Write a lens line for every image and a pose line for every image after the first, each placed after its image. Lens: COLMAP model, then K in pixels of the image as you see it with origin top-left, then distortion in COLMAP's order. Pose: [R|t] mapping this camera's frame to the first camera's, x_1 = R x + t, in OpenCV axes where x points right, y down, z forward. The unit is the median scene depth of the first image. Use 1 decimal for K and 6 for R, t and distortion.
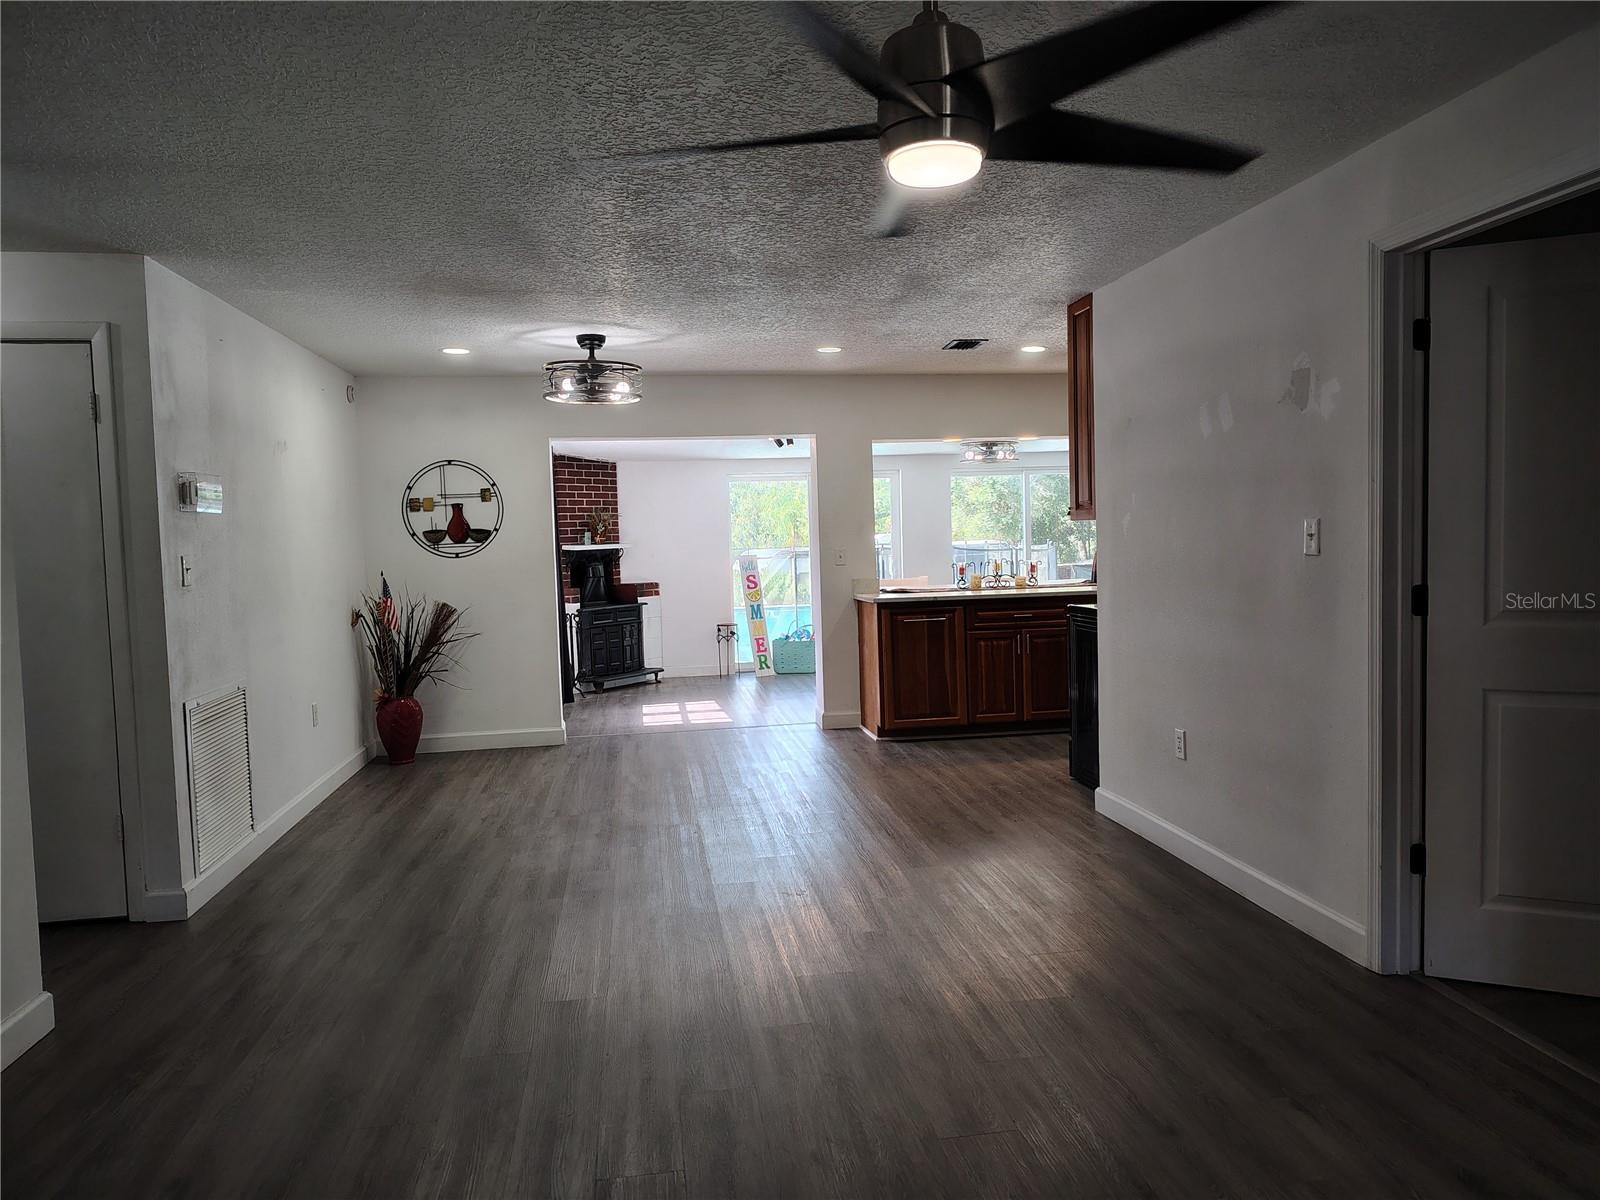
lens RADIAL K [[1096.8, 0, 797.9], [0, 1096.8, 604.3], [0, 0, 1]] dist [0.041193, -0.032560]
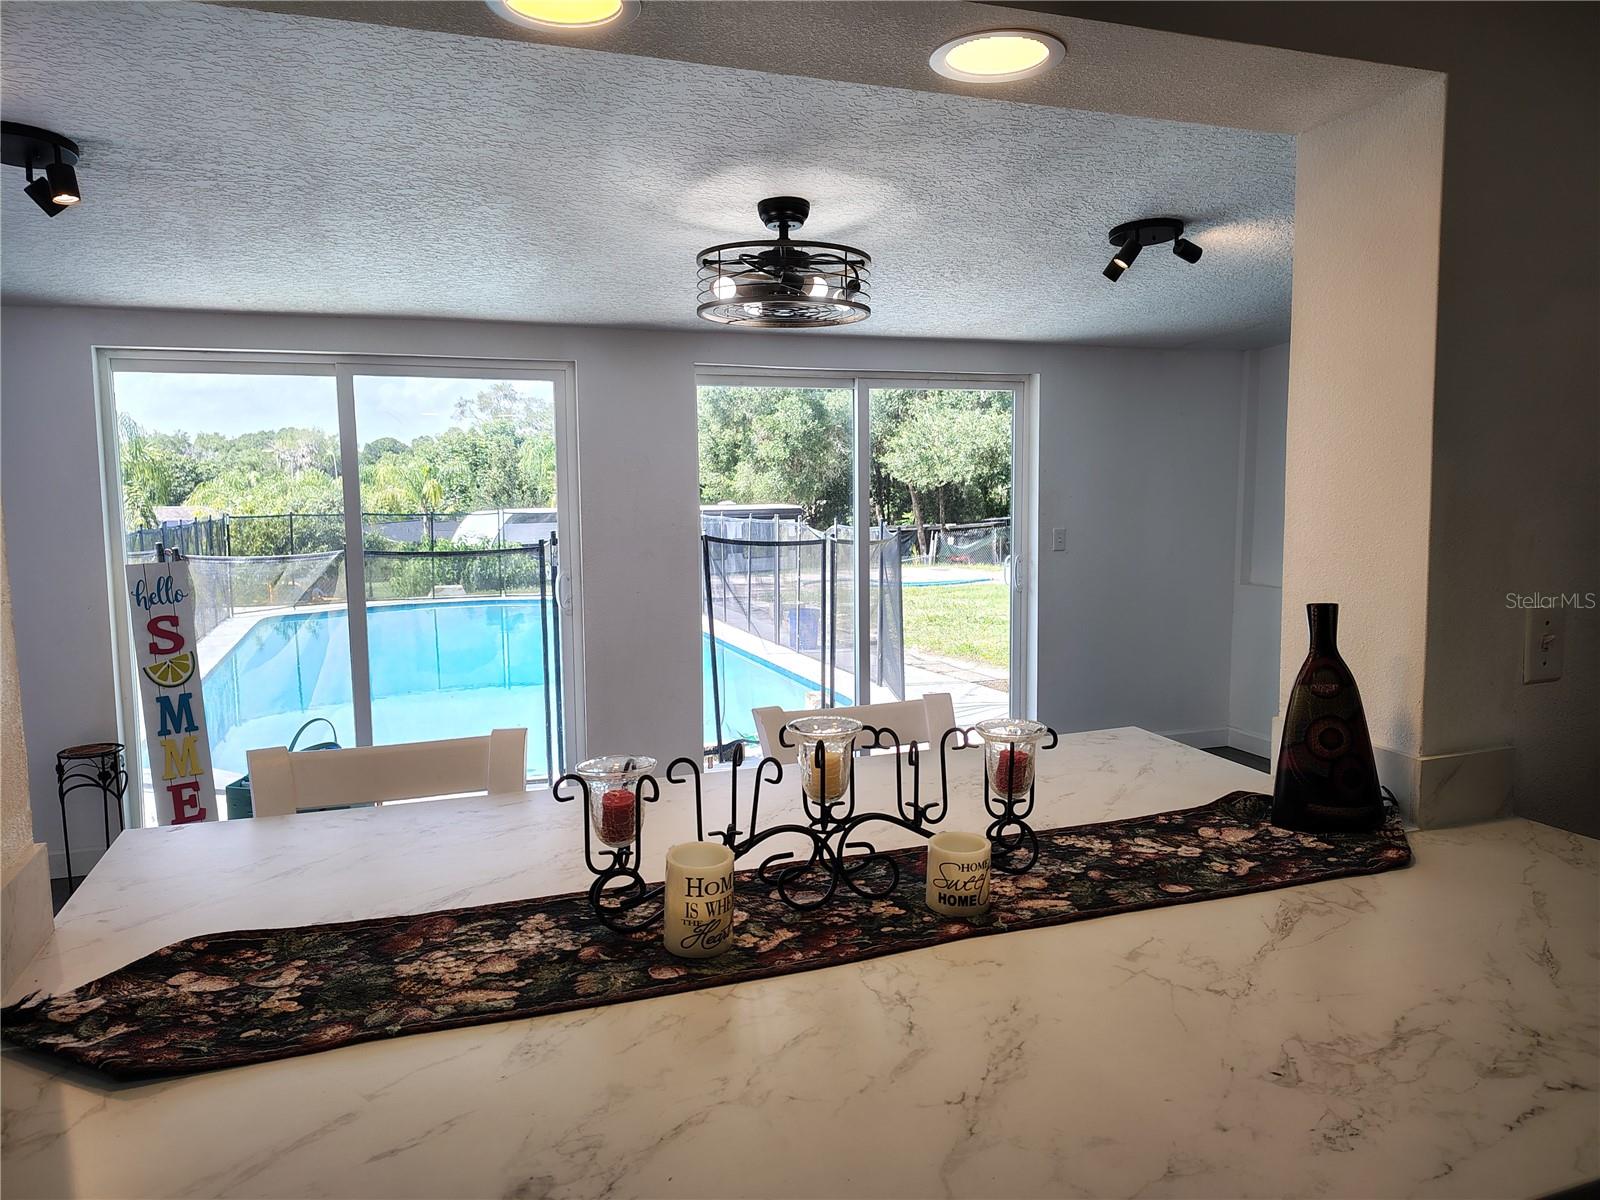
lens RADIAL K [[1096.8, 0, 797.9], [0, 1096.8, 604.3], [0, 0, 1]] dist [0.041193, -0.032560]
pose [[0.982283, 0.001023, 0.187400, 0.157628], [-0.008434, 0.999213, 0.038750, -0.074346], [-0.187213, -0.039644, 0.981519, 0.906777]]
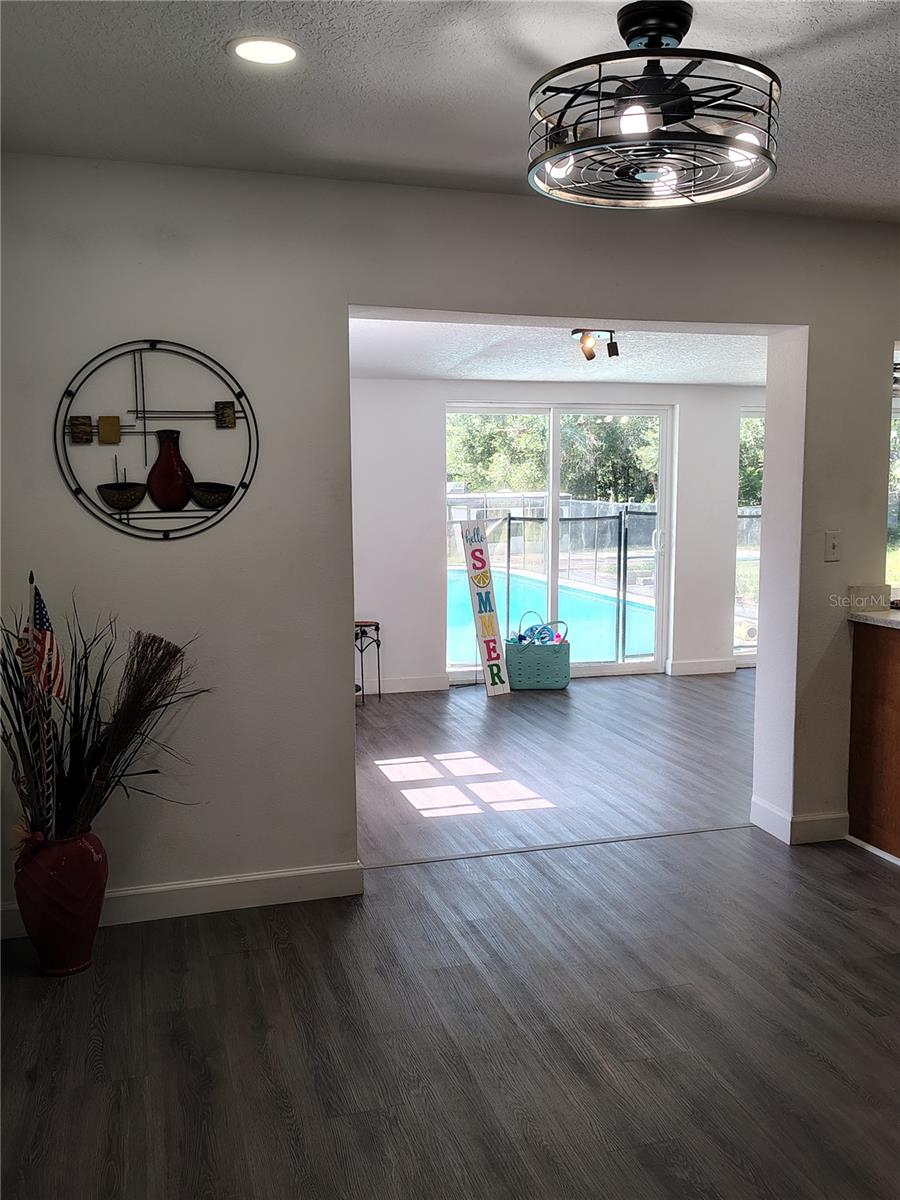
lens RADIAL K [[1094.9, 0, 455.8], [0, 1094.9, 615.0], [0, 0, 1]] dist [0.030664, 0.029388]
pose [[0.987475, 0.010017, 0.157458, -0.257866], [-0.019562, 0.998055, 0.059190, -0.040417], [-0.156559, -0.061529, 0.985750, 0.487242]]
